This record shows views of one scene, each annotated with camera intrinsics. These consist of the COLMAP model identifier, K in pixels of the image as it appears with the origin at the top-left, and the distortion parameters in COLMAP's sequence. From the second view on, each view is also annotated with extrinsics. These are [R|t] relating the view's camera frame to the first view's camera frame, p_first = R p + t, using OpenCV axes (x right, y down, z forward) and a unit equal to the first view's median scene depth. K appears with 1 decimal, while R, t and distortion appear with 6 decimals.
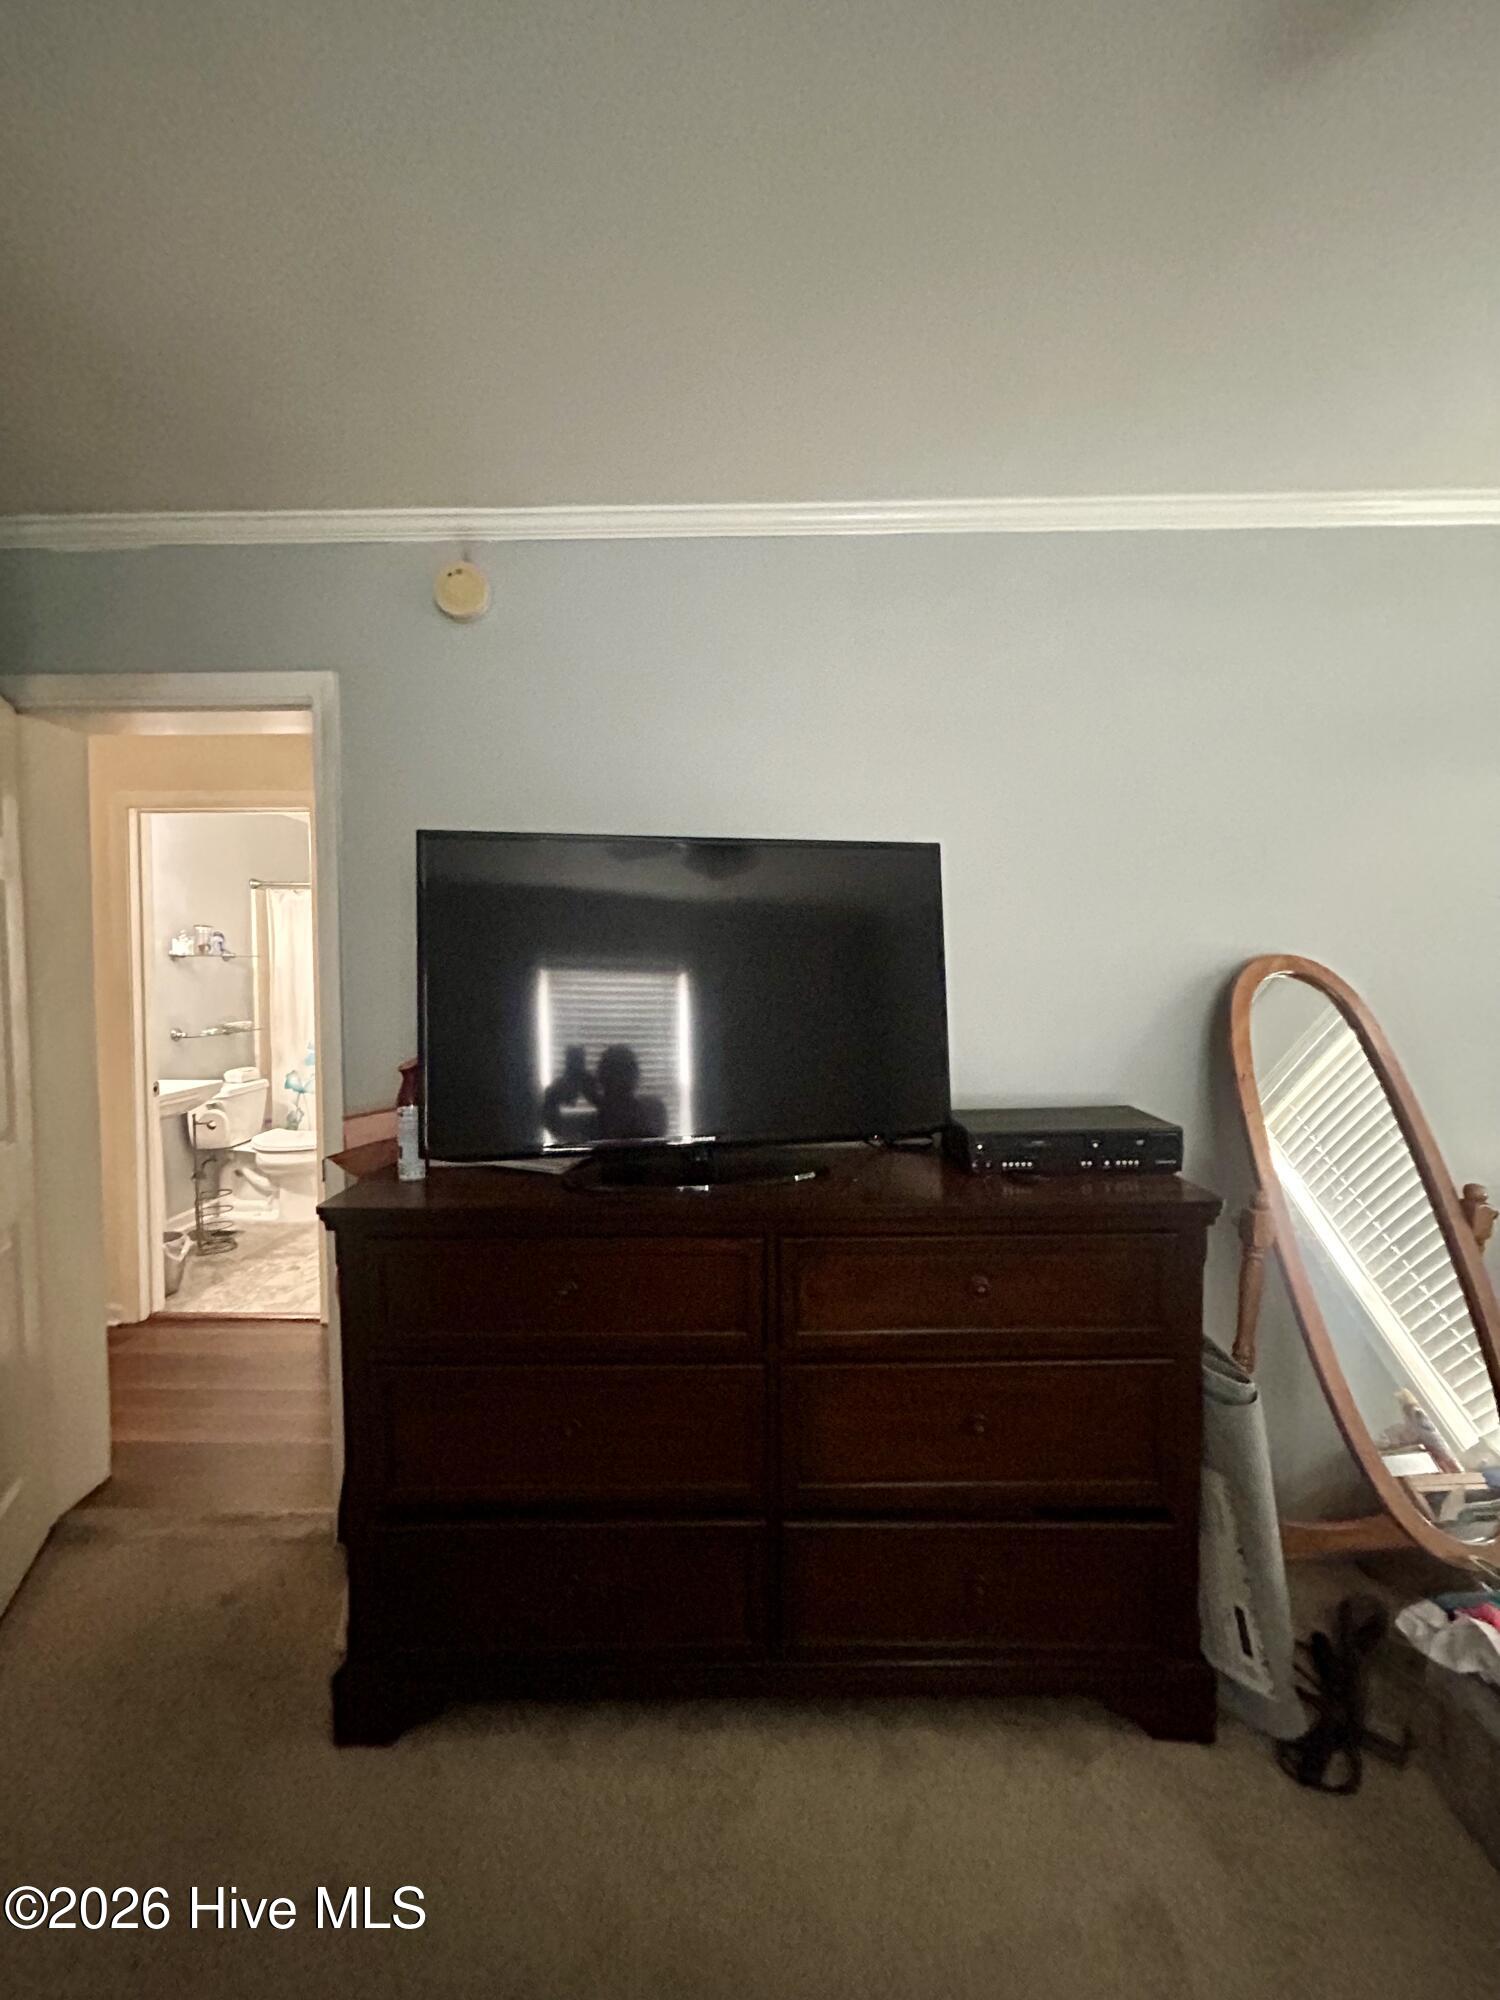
lens RADIAL K [[802.5, 0, 744.8], [0, 802.5, 1004.3], [0, 0, 1]] dist [-0.000418, -0.000154]
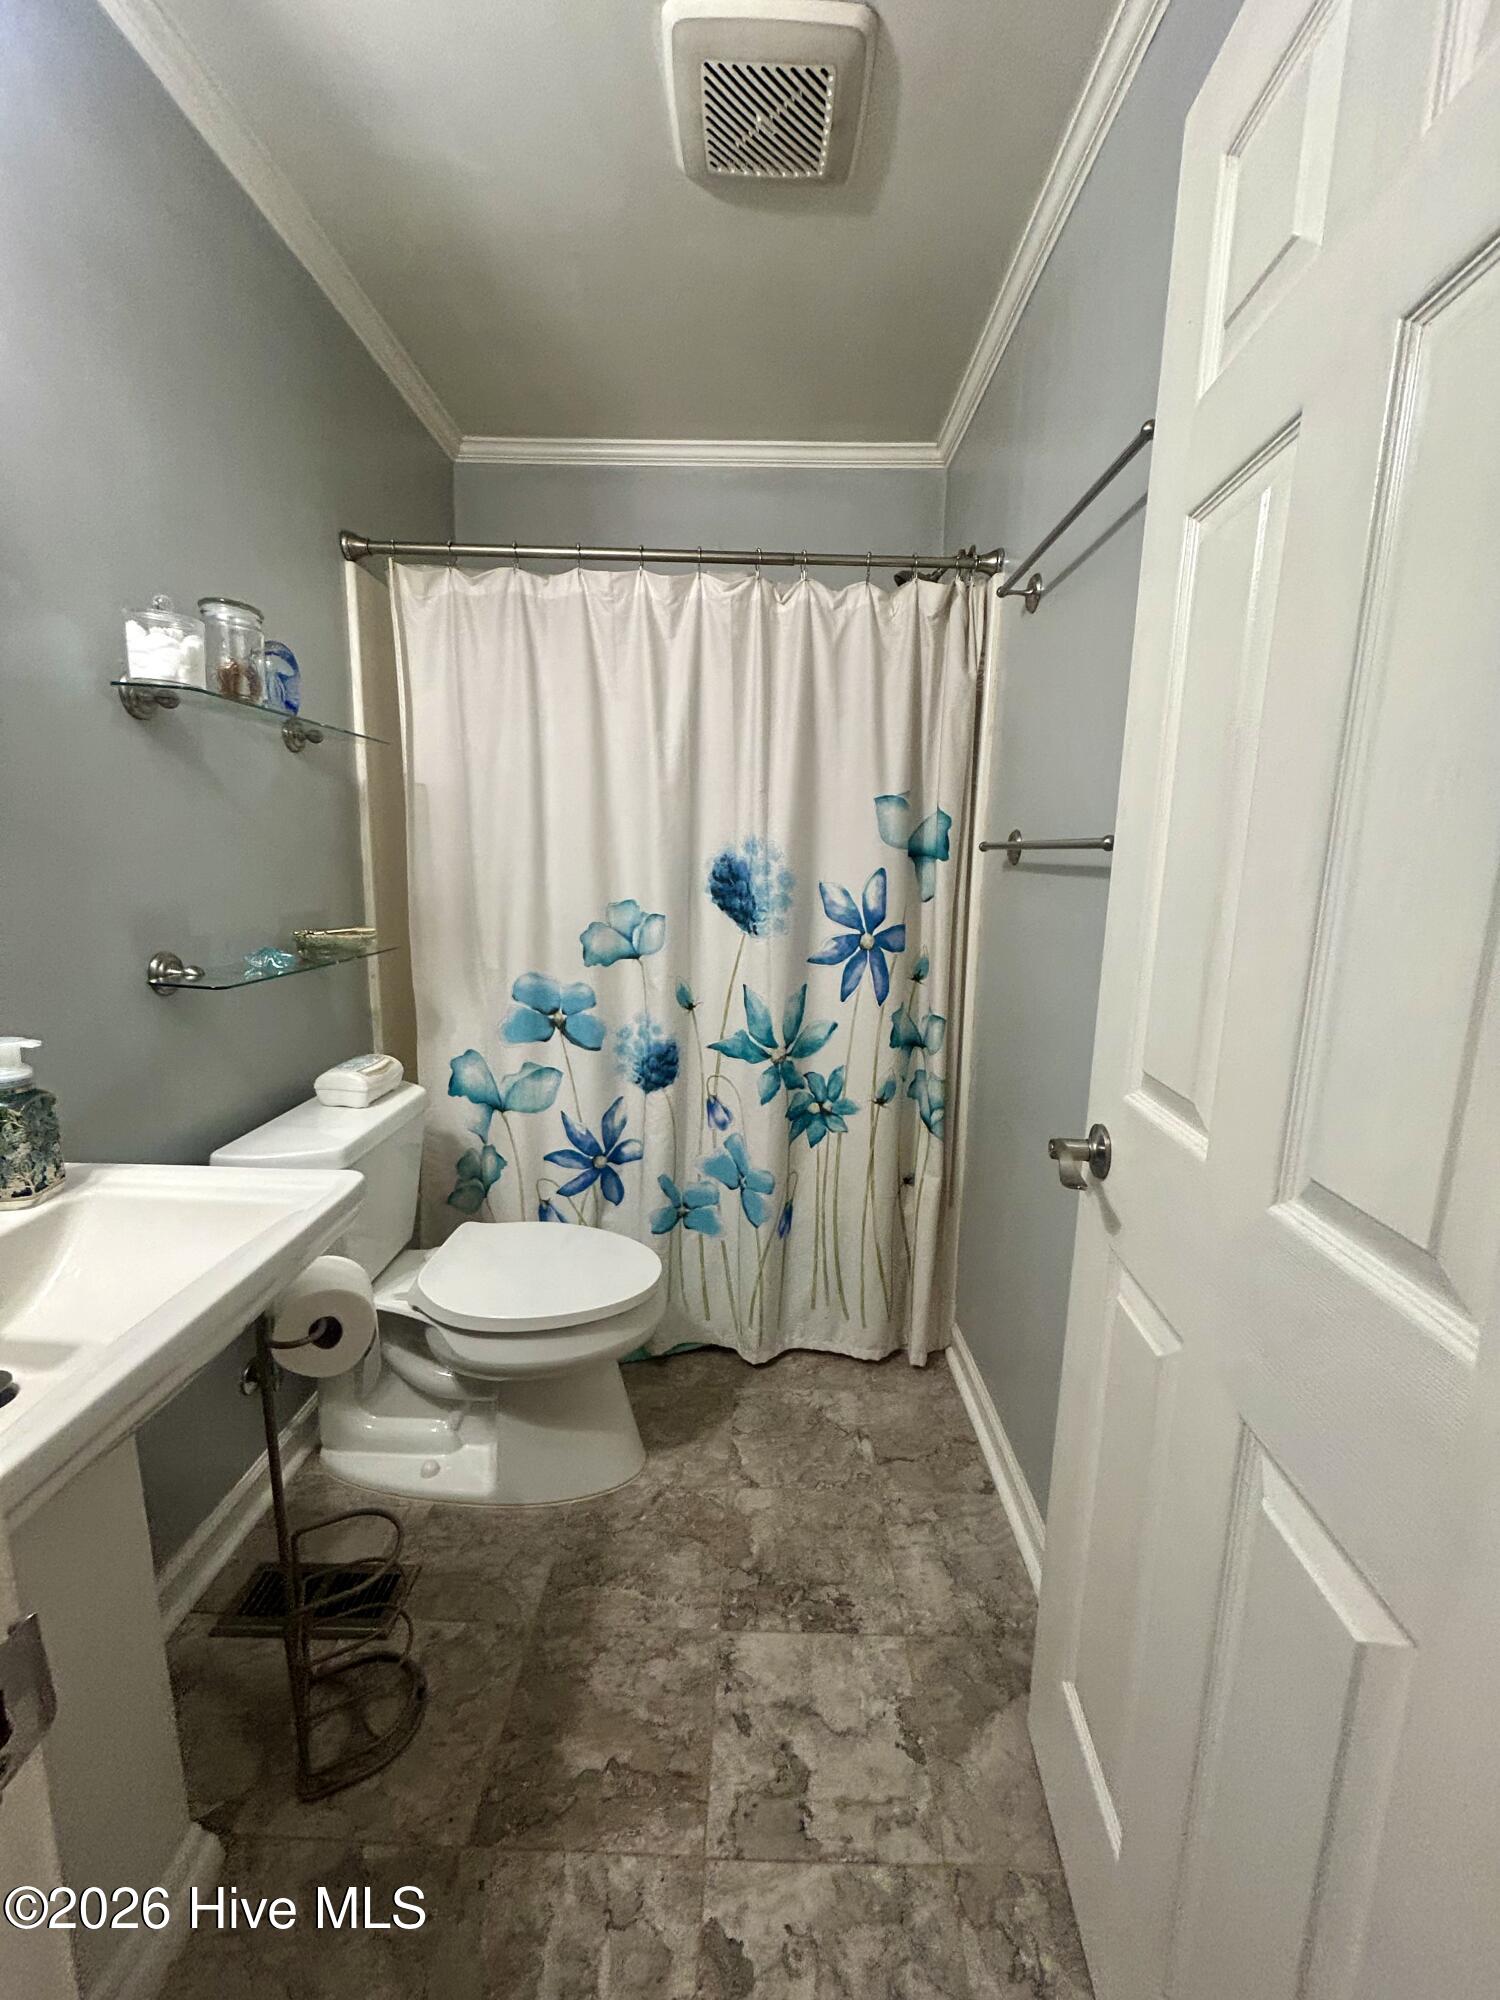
lens RADIAL K [[802.5, 0, 759.0], [0, 802.5, 995.5], [0, 0, 1]] dist [-0.000418, -0.000154]
pose [[0.999632, 0.016984, 0.021134, -0.464336], [-0.019461, 0.992200, 0.123125, 0.003688], [-0.018878, -0.123491, 0.992166, 0.657582]]
